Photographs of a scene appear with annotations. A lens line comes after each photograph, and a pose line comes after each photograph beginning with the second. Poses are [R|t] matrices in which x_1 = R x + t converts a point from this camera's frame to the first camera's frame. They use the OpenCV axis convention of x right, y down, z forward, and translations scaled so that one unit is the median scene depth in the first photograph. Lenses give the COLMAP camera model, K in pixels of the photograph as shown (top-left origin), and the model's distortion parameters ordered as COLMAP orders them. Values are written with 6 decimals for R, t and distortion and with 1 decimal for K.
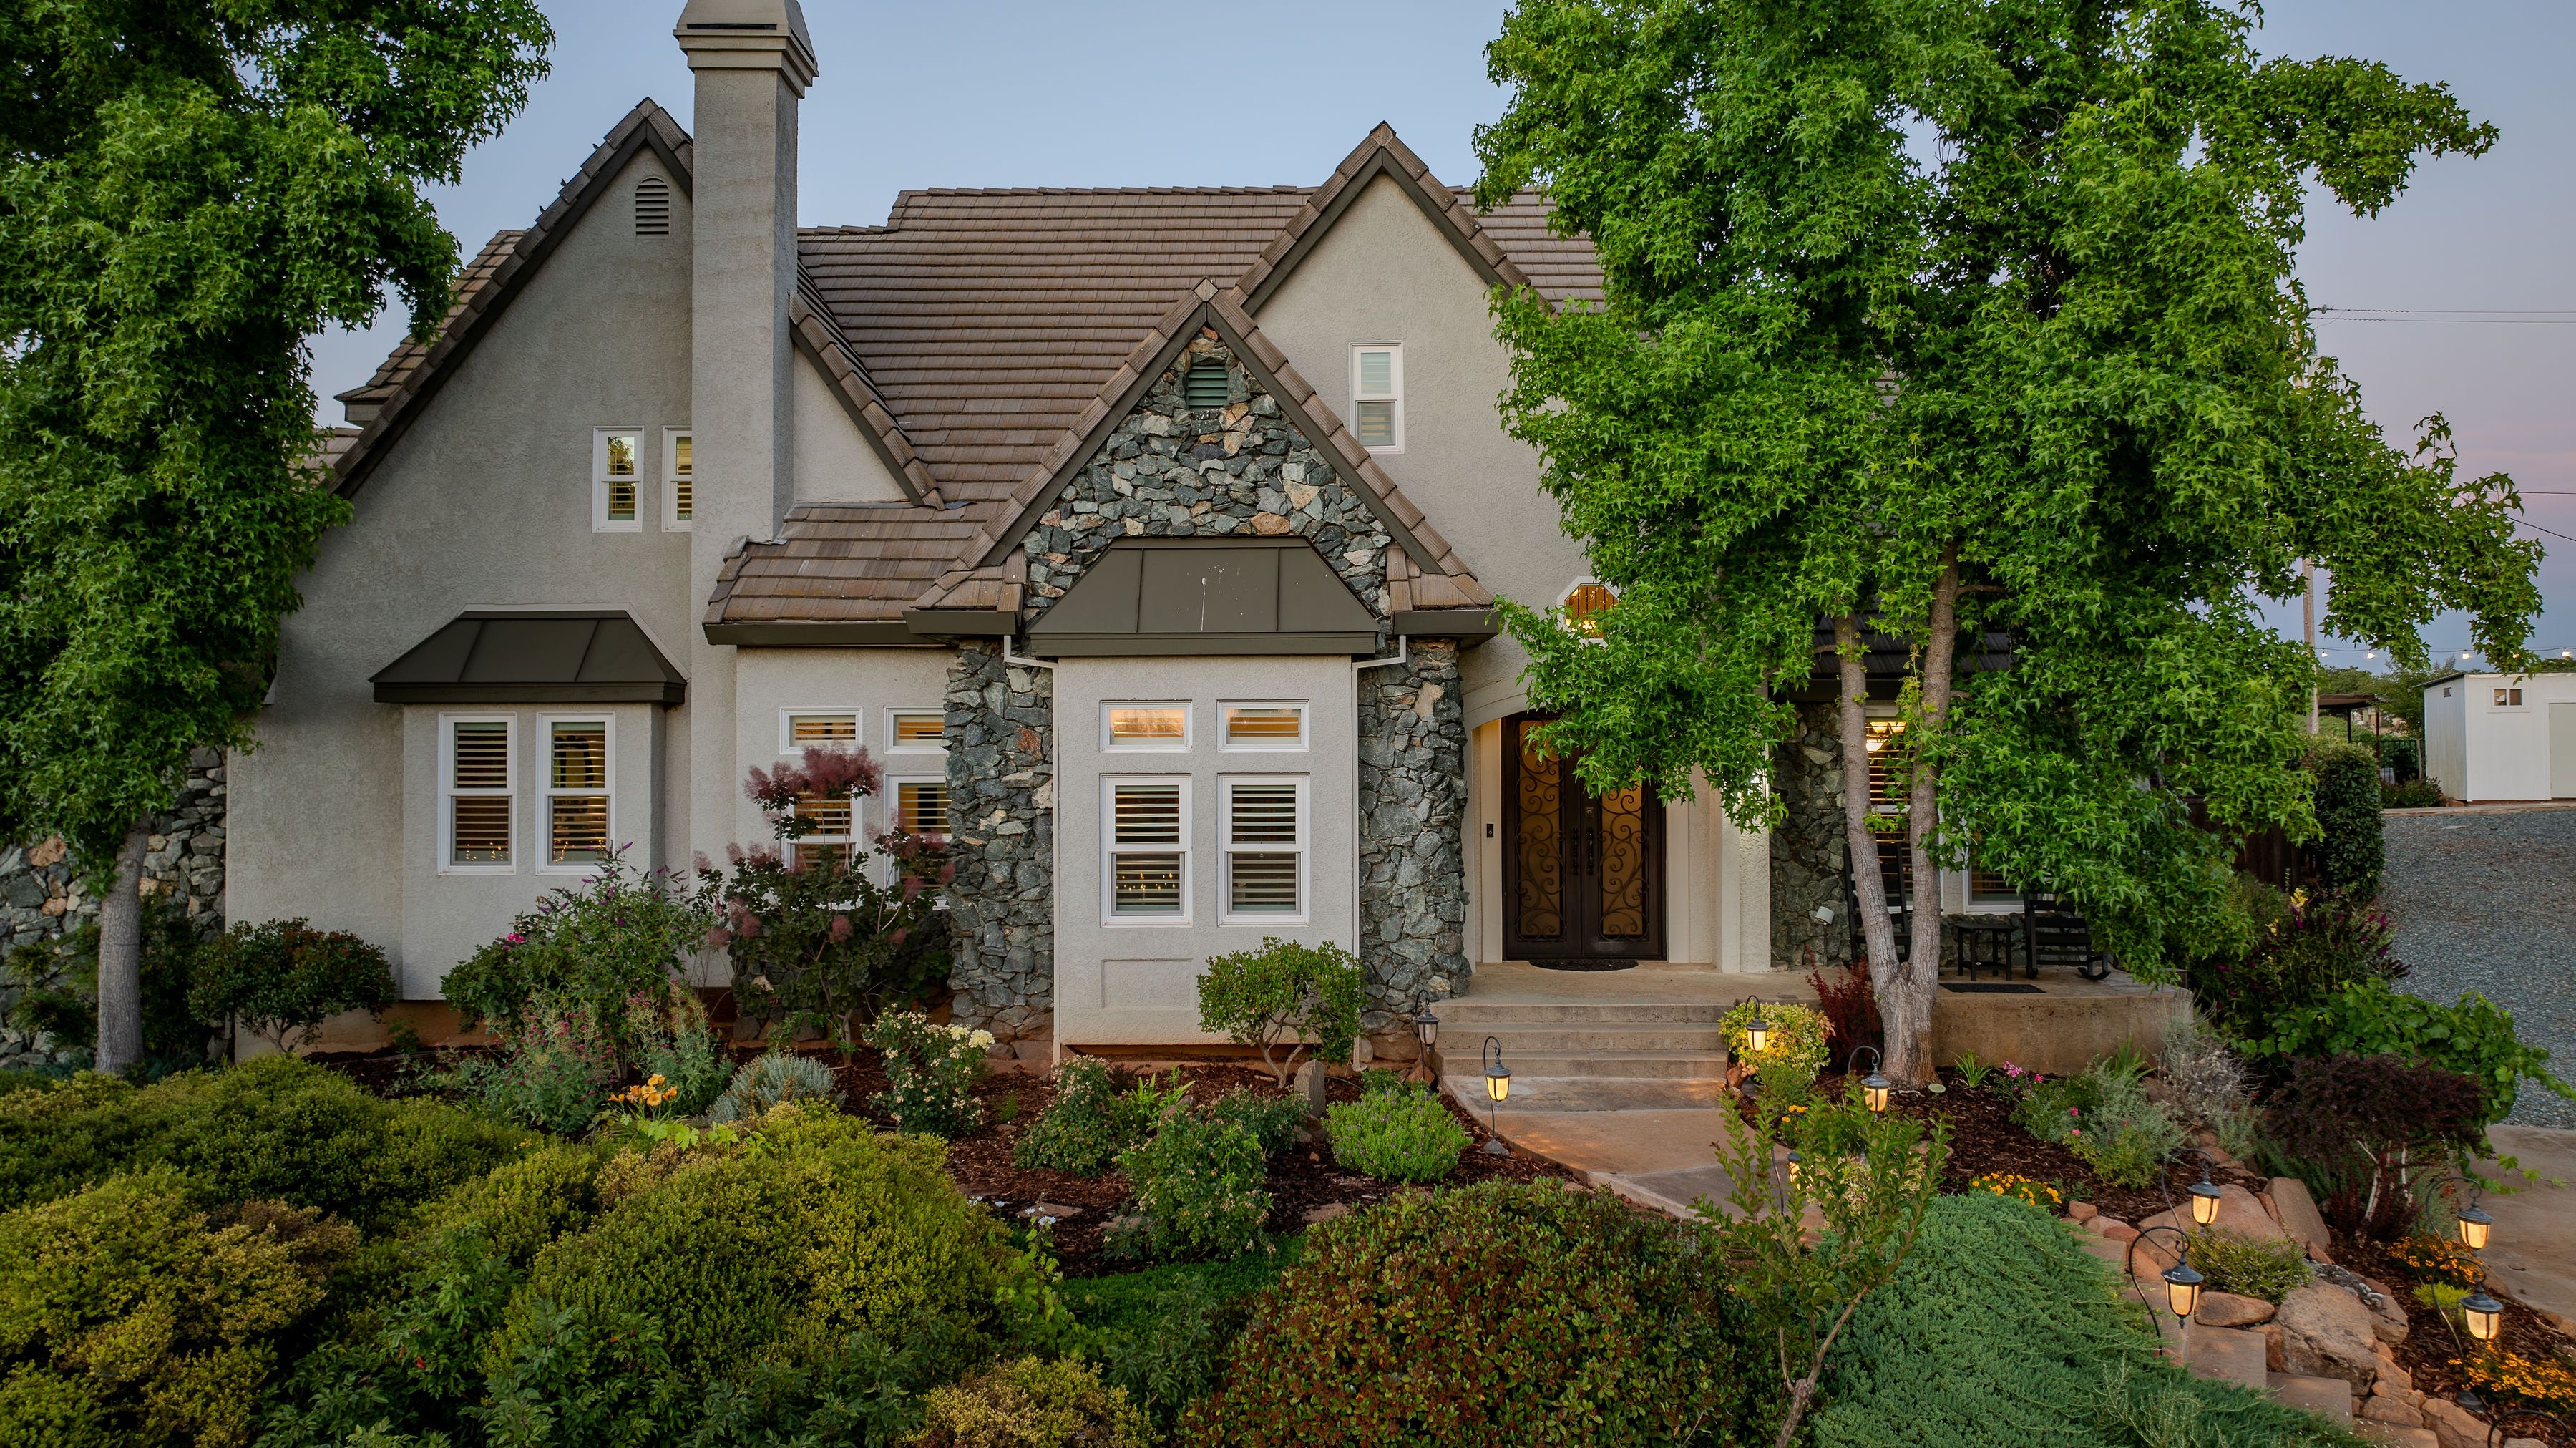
lens RADIAL K [[1824.2, 0, 1278.5], [0, 1824.2, 792.3], [0, 0, 1]] dist [-0.006349, 0.000201]
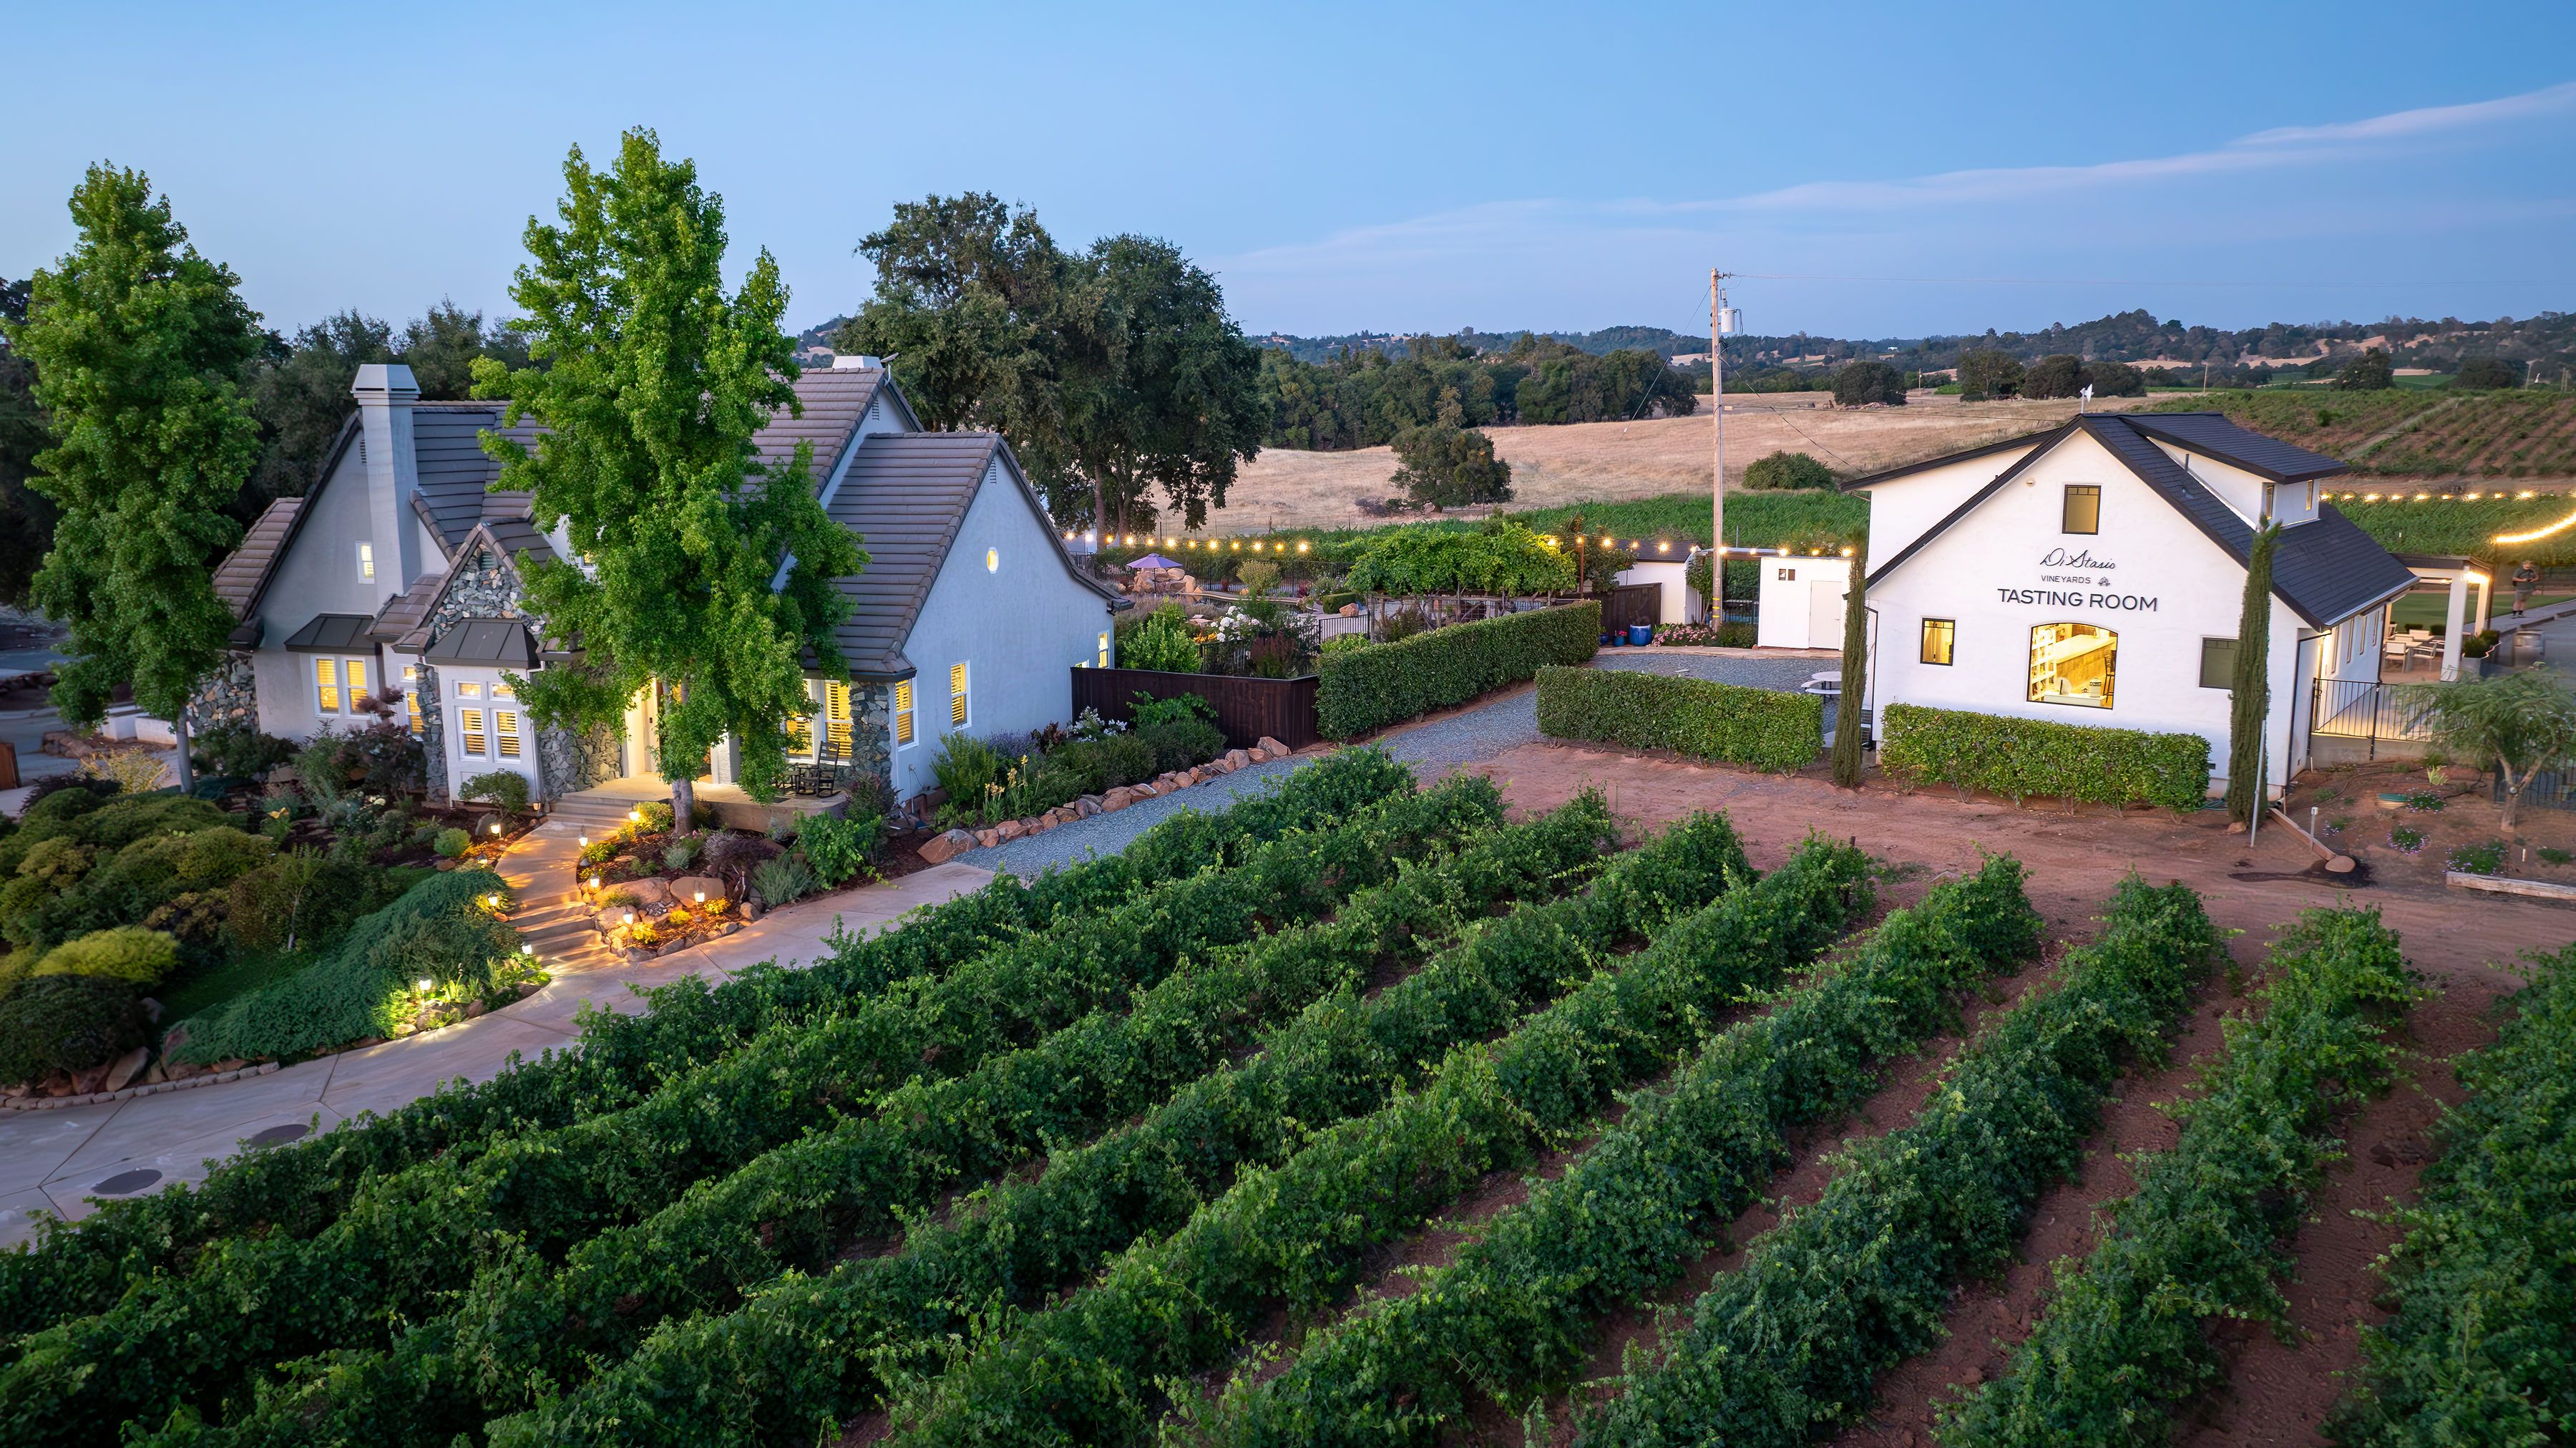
lens RADIAL K [[1824.2, 0, 1278.5], [0, 1824.2, 792.3], [0, 0, 1]] dist [-0.006349, 0.000201]
pose [[0.956995, 0.054215, -0.284993, 1.861034], [-0.000564, 0.982728, 0.185053, -0.387304], [0.290103, -0.176934, 0.940497, -1.240185]]
